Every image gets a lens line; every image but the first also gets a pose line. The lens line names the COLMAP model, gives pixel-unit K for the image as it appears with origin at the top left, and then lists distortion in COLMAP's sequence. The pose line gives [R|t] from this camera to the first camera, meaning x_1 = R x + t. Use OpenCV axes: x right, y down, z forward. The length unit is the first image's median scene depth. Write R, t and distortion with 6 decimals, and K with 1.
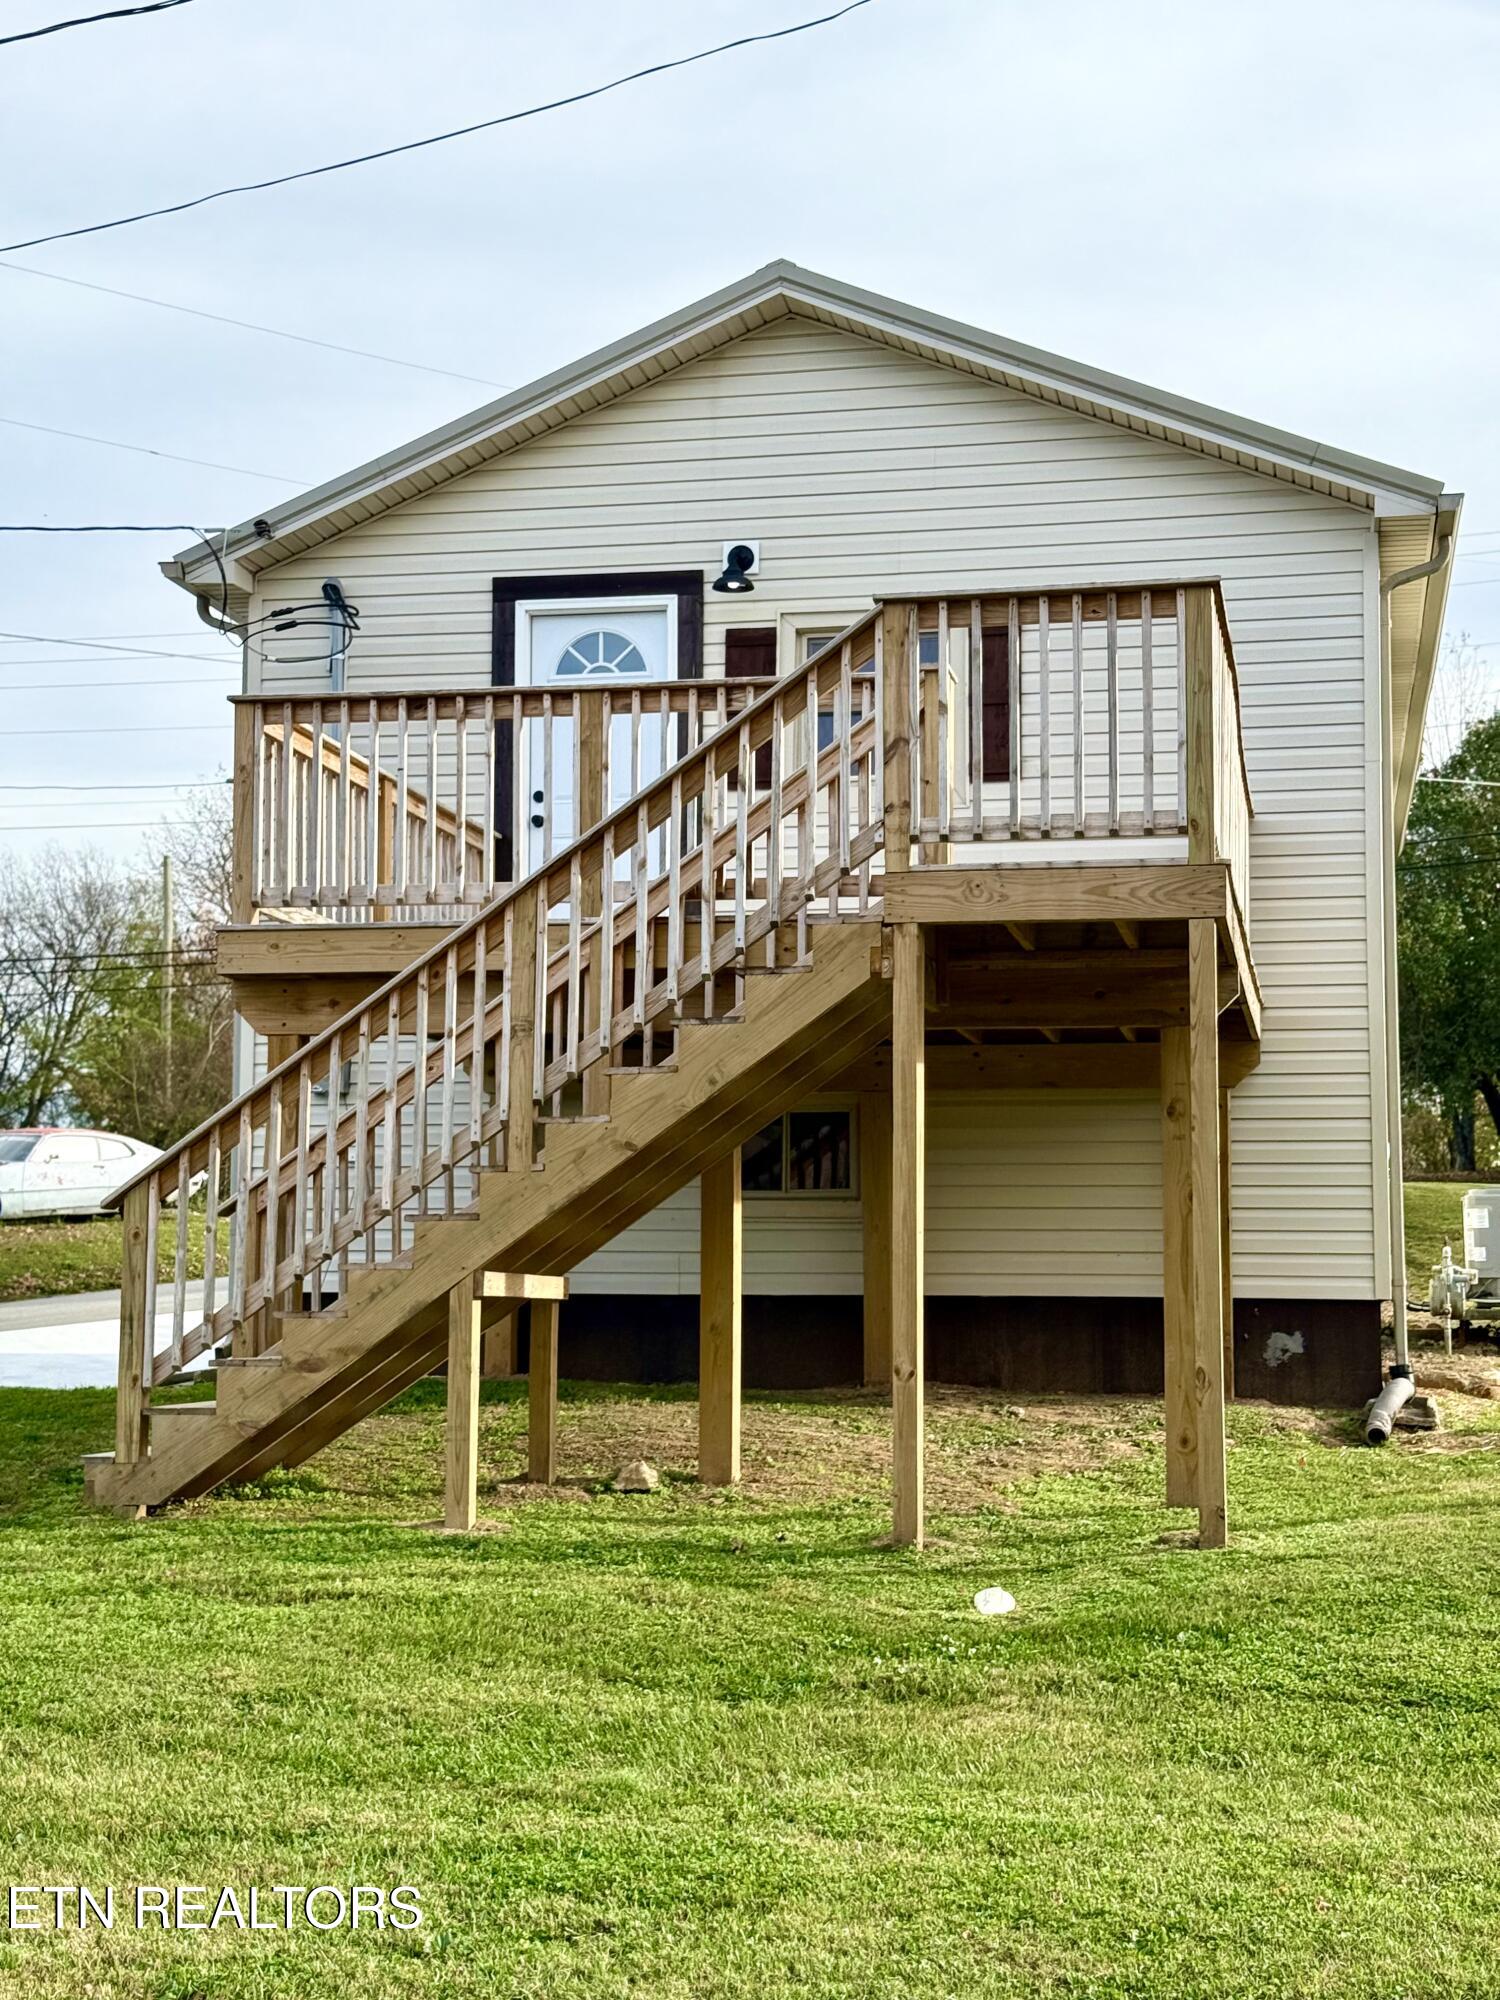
lens RADIAL K [[2926.6, 0, 750.0], [0, 2926.6, 1000.0], [0, 0, 1]] dist [0.219254, -0.552166]
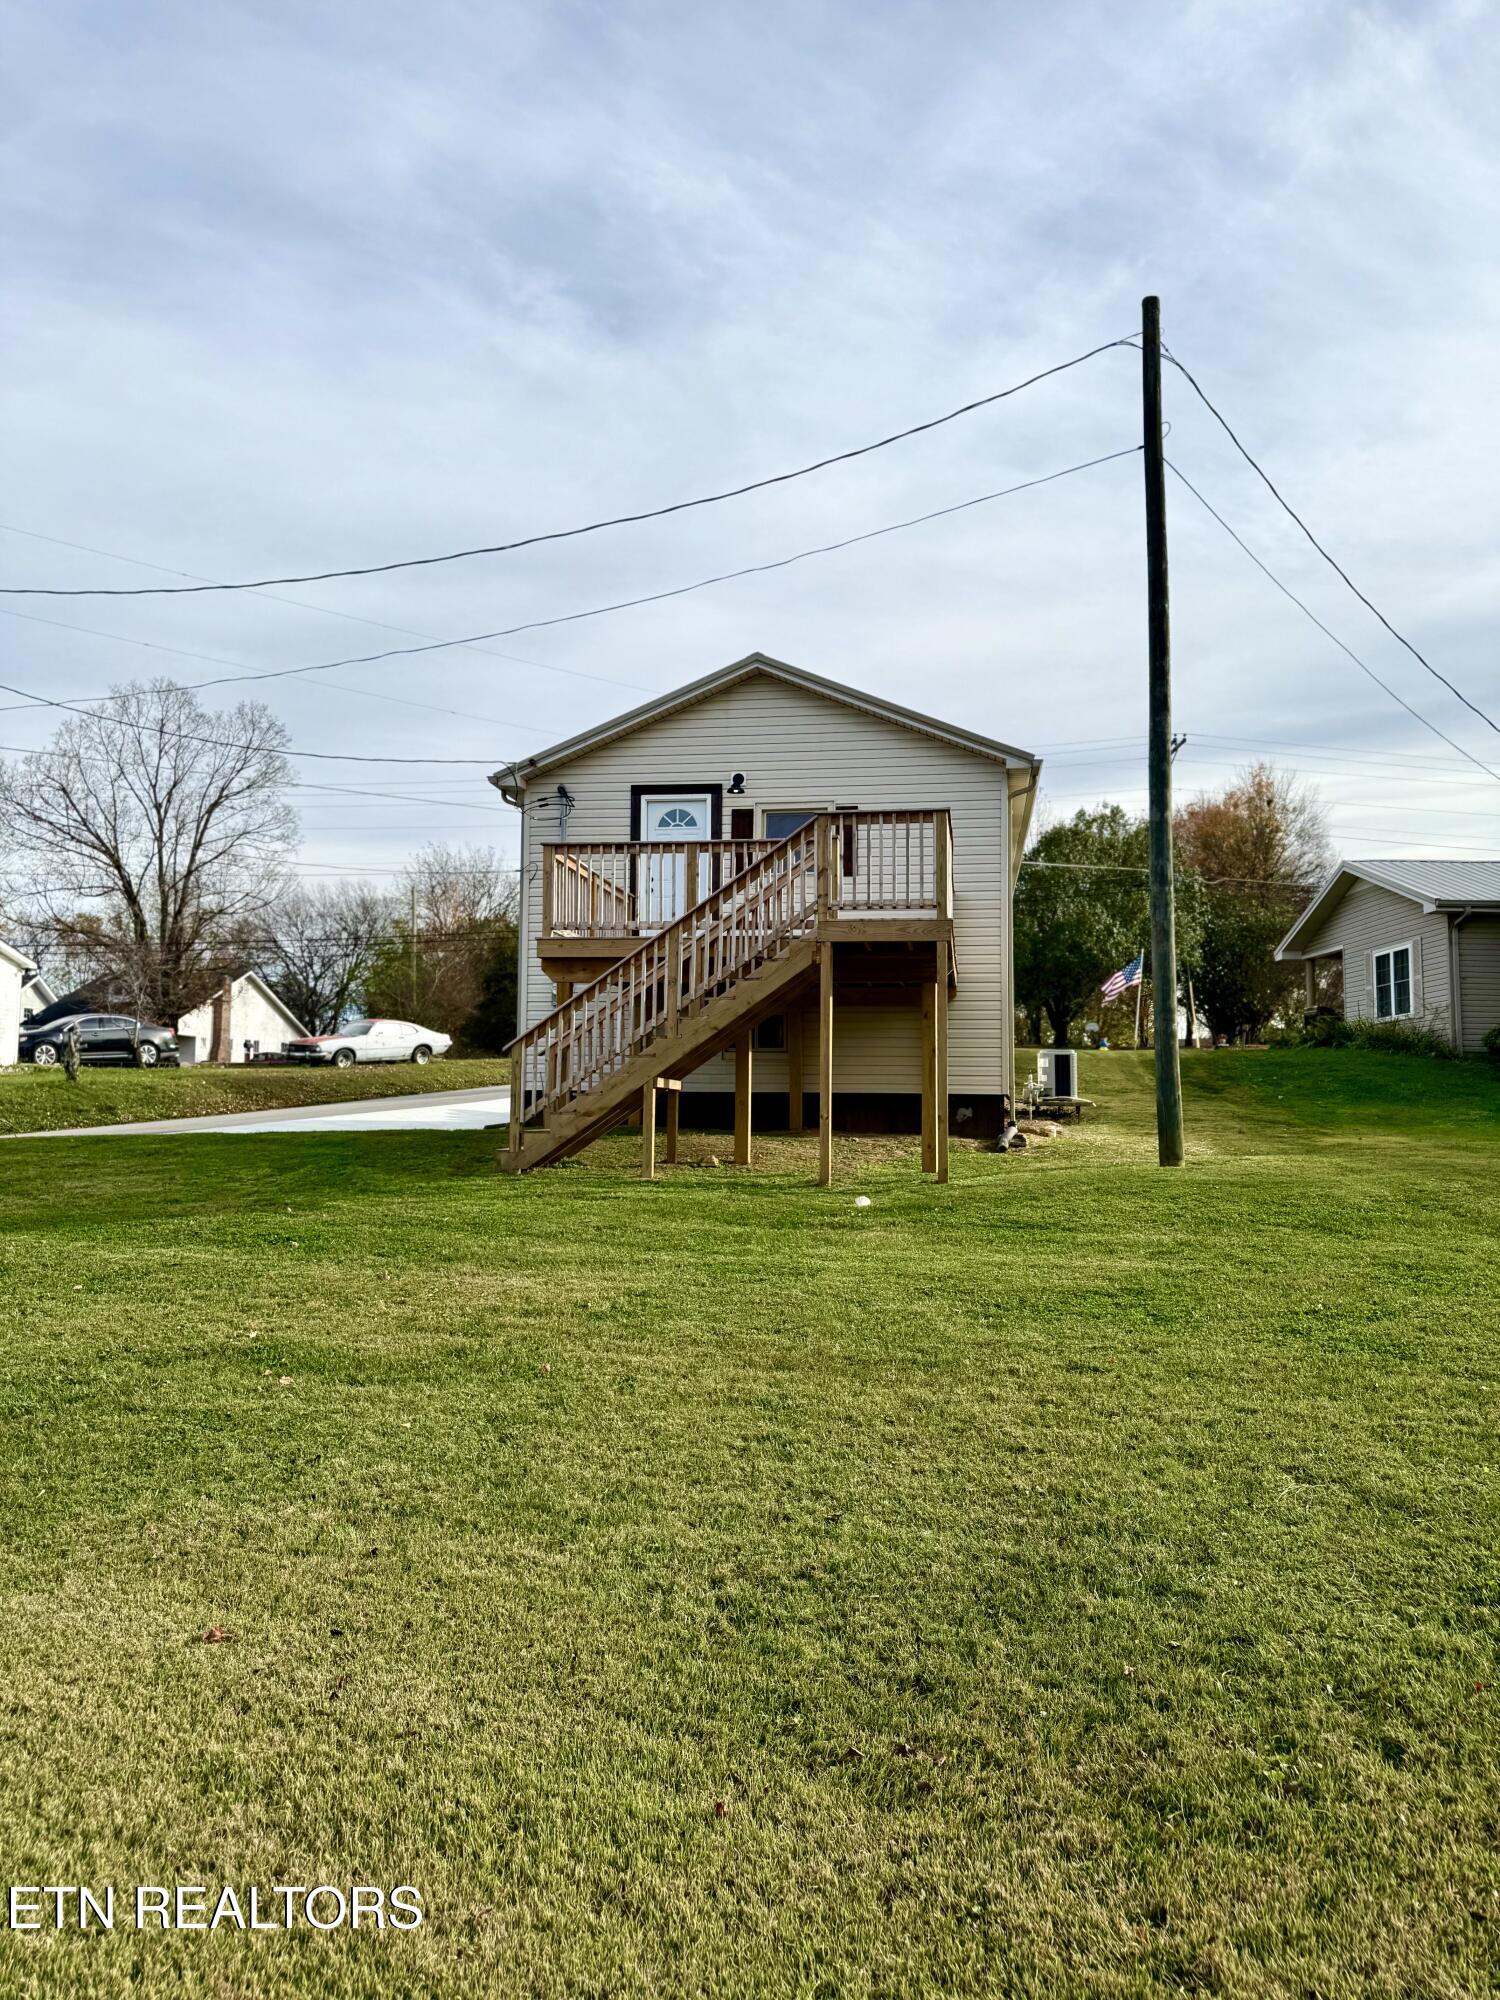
lens RADIAL K [[1406.6, 0, 759.2], [0, 1406.6, 994.7], [0, 0, 1]] dist [0.142867, -0.256356]
pose [[0.999044, 0.008201, 0.042935, -0.046013], [-0.009229, 0.999674, 0.023802, -0.007121], [-0.042725, -0.024176, 0.998794, -0.176677]]
